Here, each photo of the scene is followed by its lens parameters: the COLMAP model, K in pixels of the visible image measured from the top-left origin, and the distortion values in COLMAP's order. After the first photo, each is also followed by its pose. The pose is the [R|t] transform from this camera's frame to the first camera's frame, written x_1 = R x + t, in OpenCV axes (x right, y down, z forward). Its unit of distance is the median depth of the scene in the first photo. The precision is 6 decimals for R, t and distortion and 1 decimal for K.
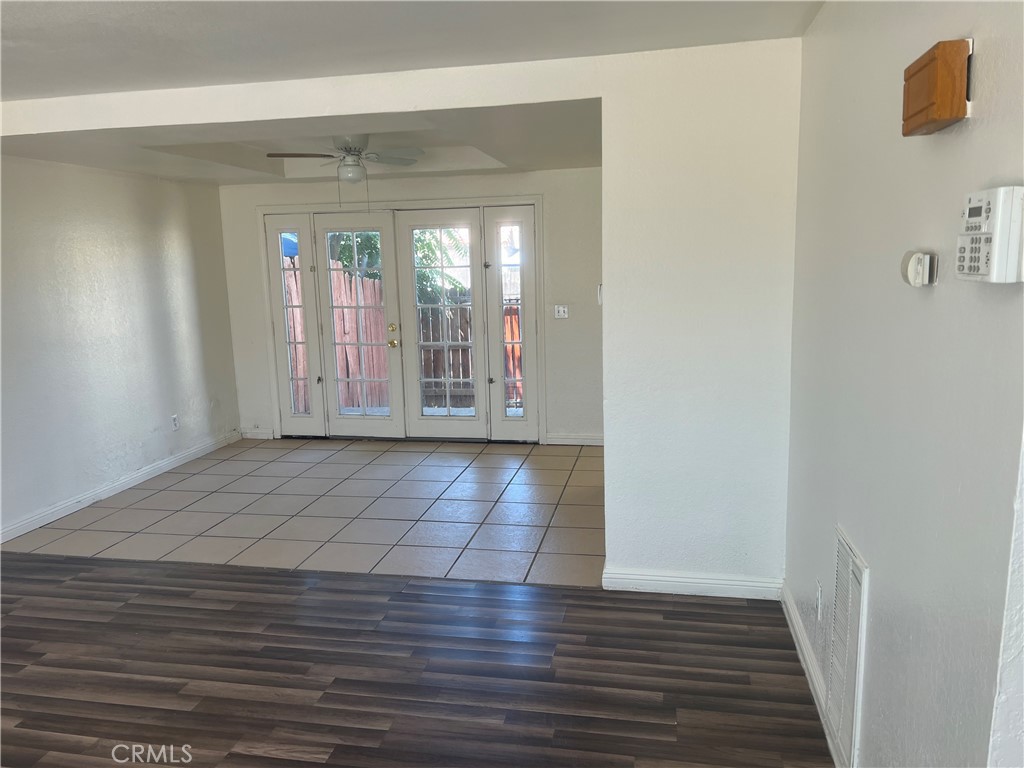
lens RADIAL K [[771.0, 0, 505.7], [0, 771.0, 386.4], [0, 0, 1]] dist [0.046851, -0.056607]
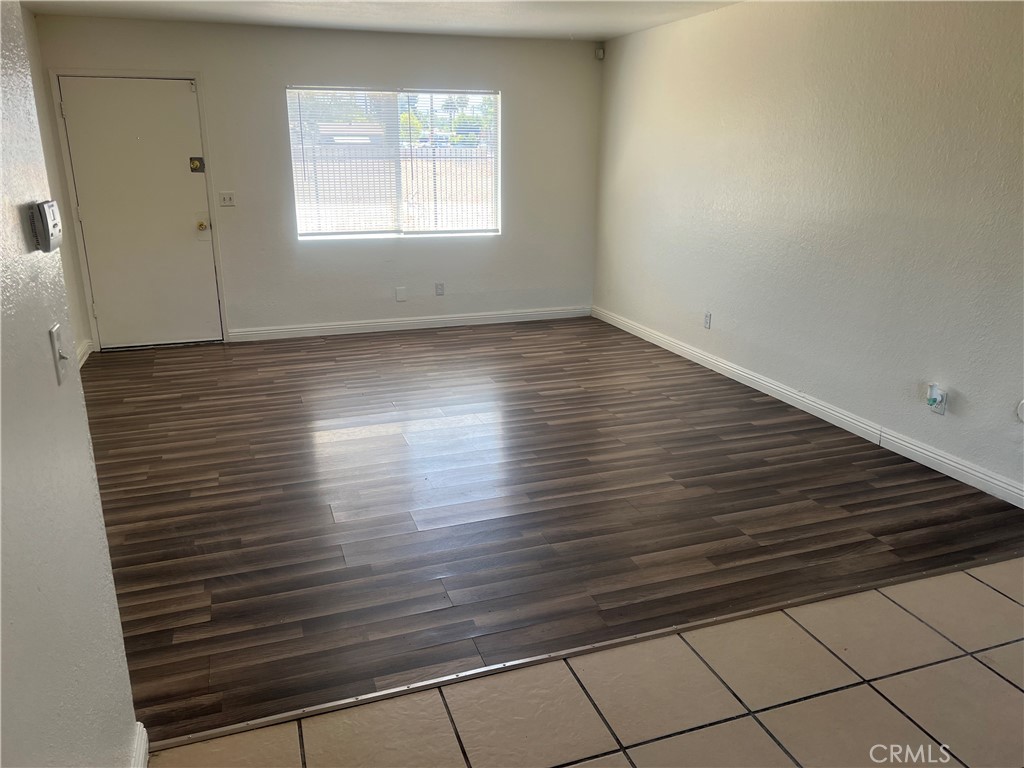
lens RADIAL K [[771.0, 0, 514.4], [0, 771.0, 375.5], [0, 0, 1]] dist [0.046851, -0.056607]
pose [[-0.855473, 0.172036, -0.488436, 0.159382], [-0.064444, 0.900504, 0.430045, -0.297444], [0.513822, 0.399369, -0.759270, 1.809869]]
